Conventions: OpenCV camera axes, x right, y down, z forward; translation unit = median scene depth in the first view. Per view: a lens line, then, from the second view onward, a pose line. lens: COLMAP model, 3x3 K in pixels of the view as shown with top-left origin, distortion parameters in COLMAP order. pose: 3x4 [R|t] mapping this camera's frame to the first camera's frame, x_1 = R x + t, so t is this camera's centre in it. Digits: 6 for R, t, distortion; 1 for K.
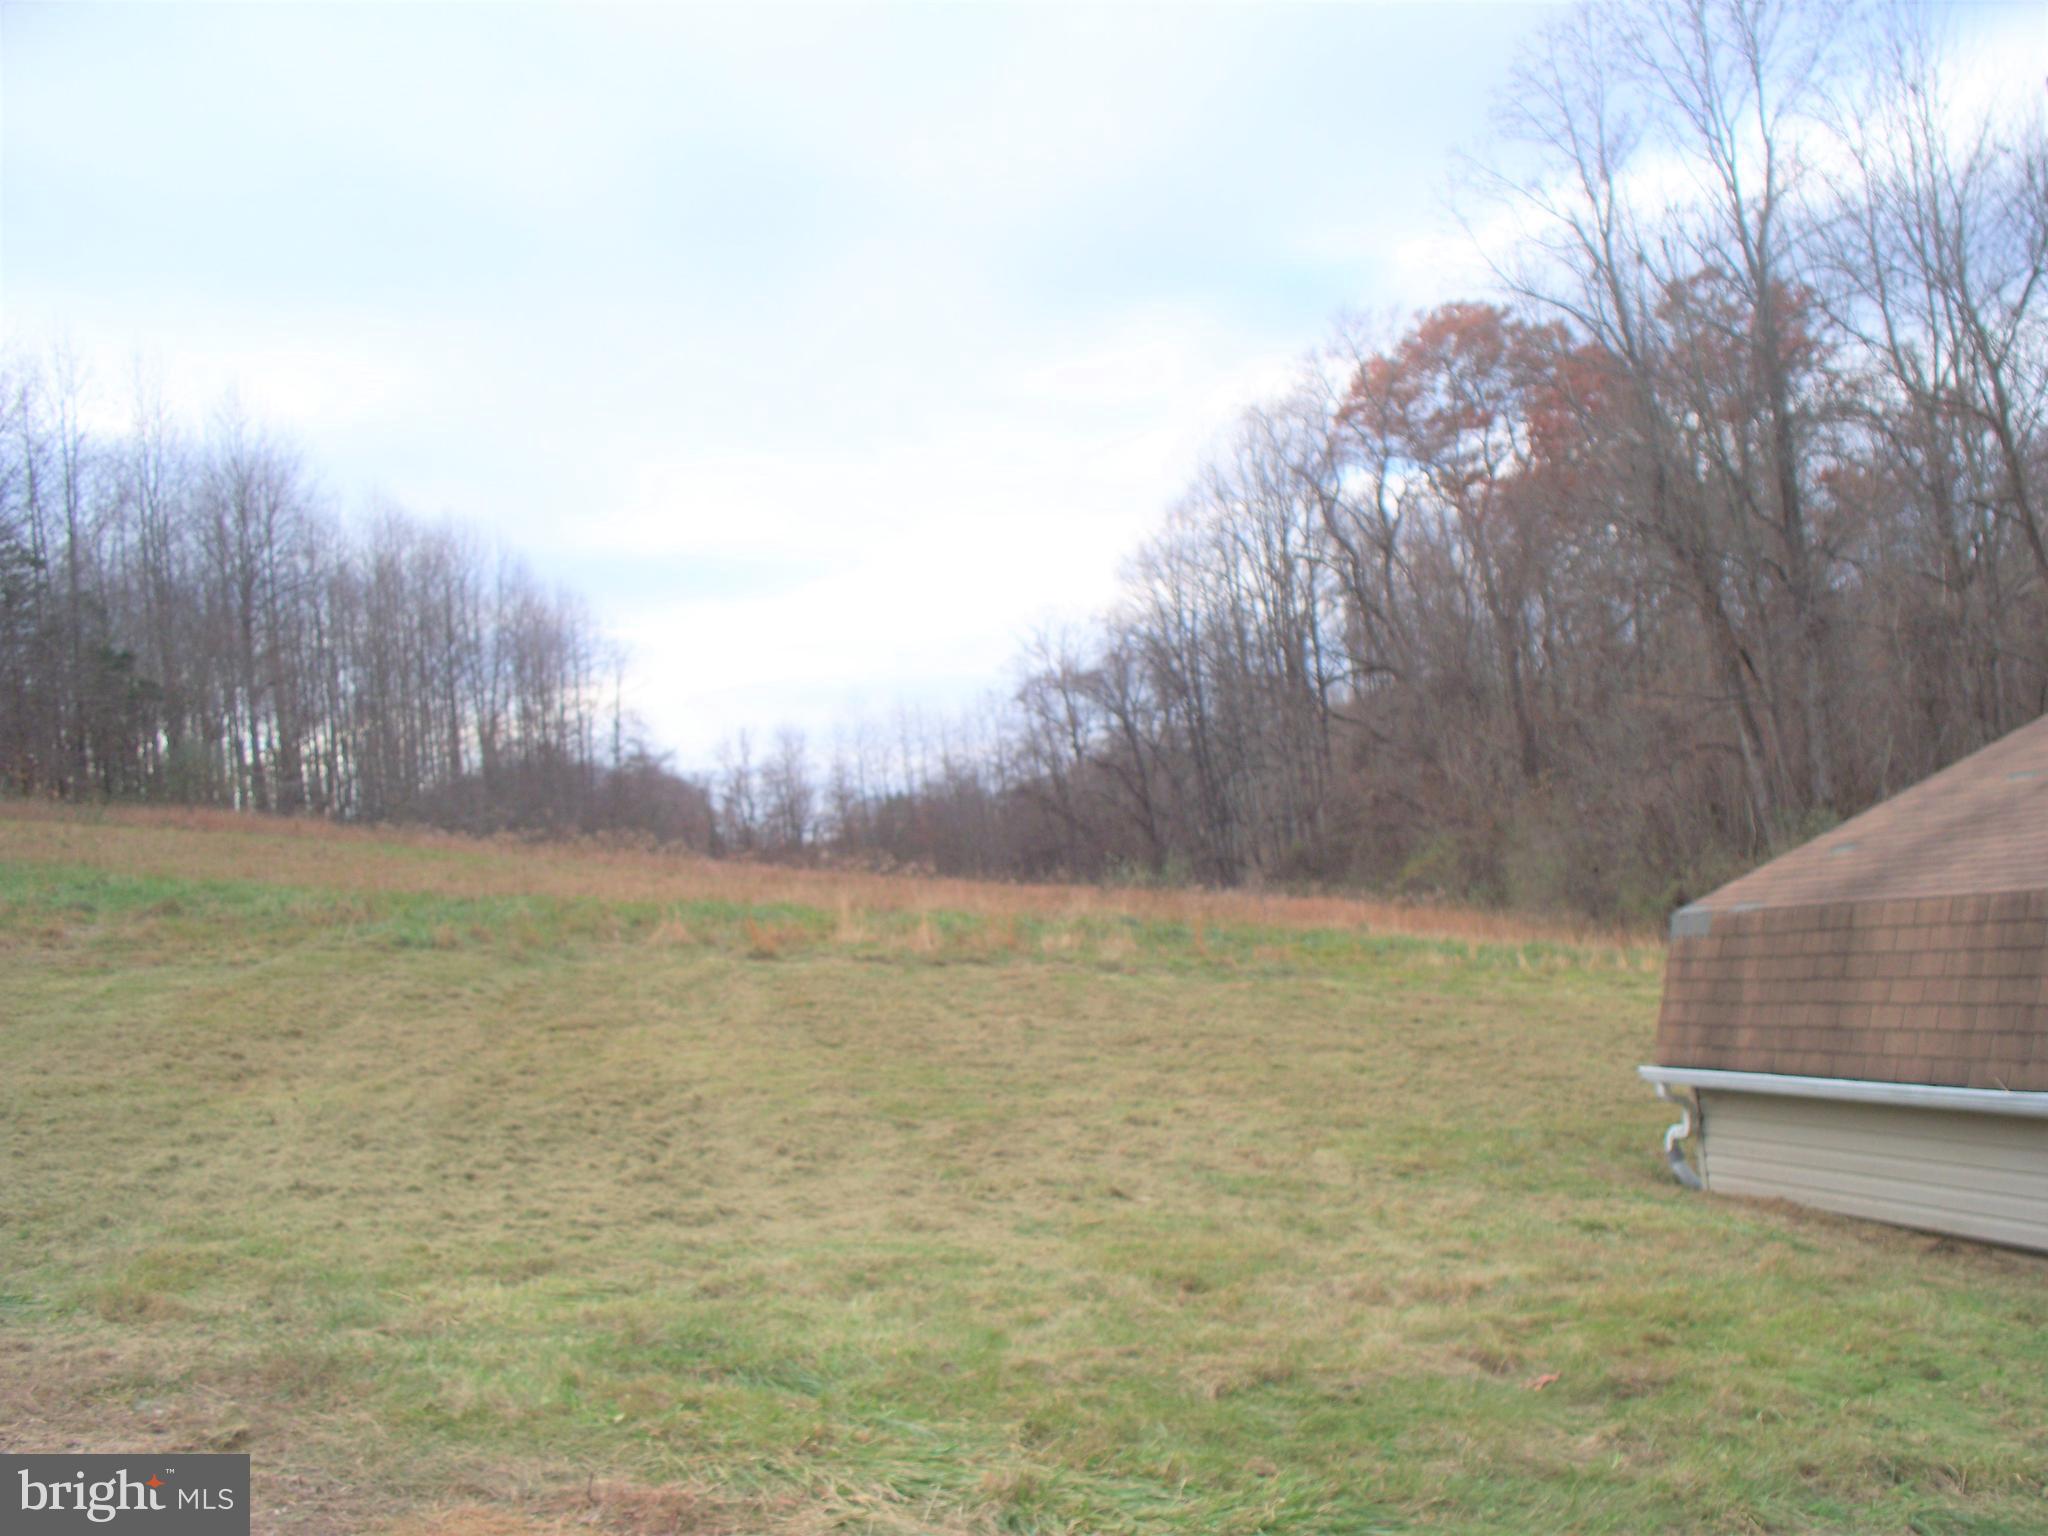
lens RADIAL K [[2105.9, 0, 1021.4], [0, 2105.9, 814.2], [0, 0, 1]] dist [-0.185066, 0.178854]
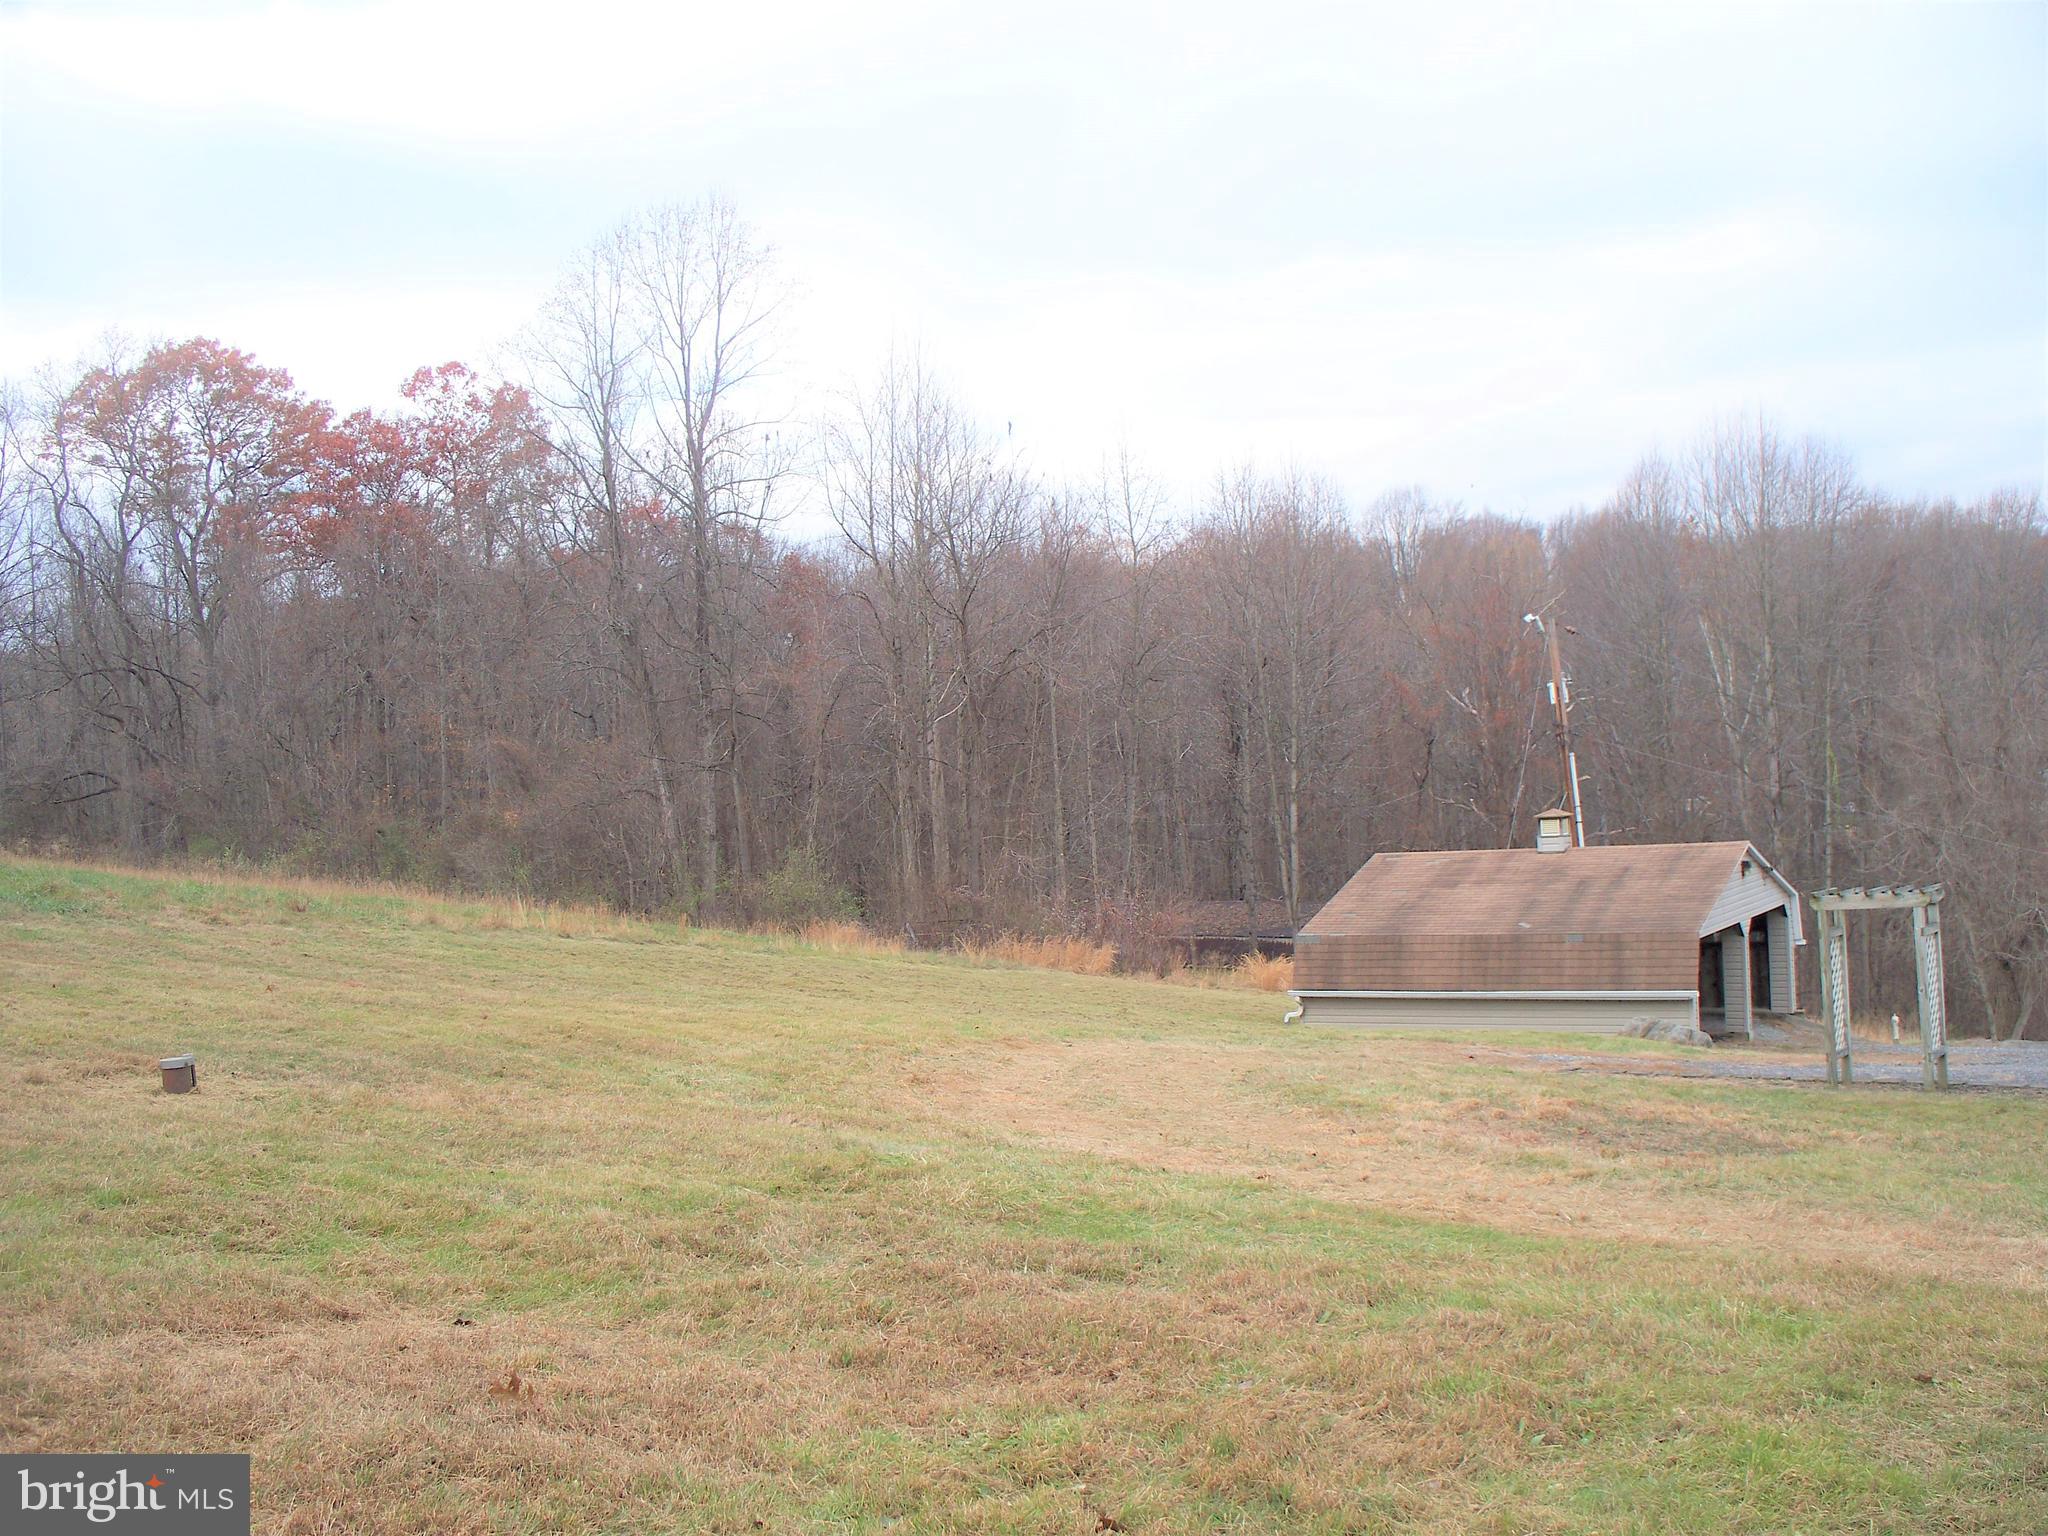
lens RADIAL K [[2105.9, 0, 1021.4], [0, 2105.9, 814.2], [0, 0, 1]] dist [-0.185066, 0.178854]
pose [[0.716135, 0.061147, 0.695278, -2.194386], [-0.066916, 0.997581, -0.018810, -0.041450], [-0.694746, -0.033055, 0.718495, -0.865494]]
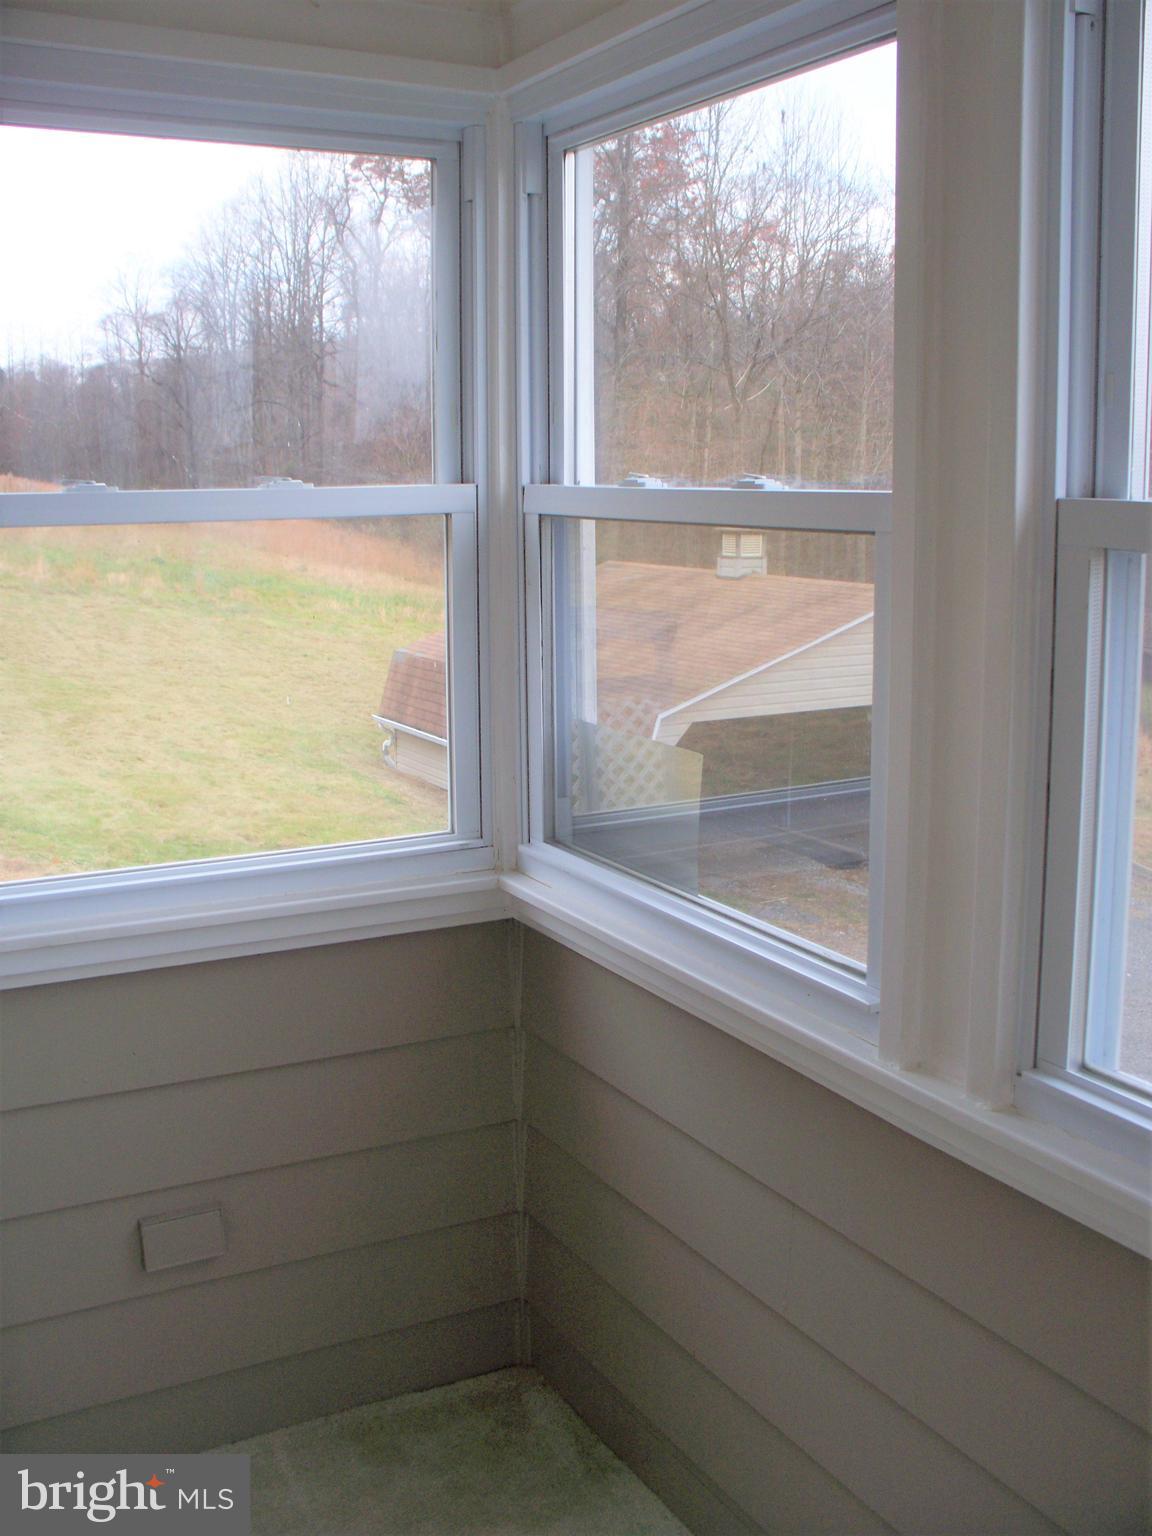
lens RADIAL K [[1579.5, 0, 576.0], [0, 1579.5, 768.0], [0, 0, 1]] dist [-0.185066, 0.178854]
pose [[0.947433, 0.062542, 0.313781, -0.040546], [-0.131170, 0.970430, 0.202632, -0.237292], [-0.291830, -0.233139, 0.927622, -0.823496]]
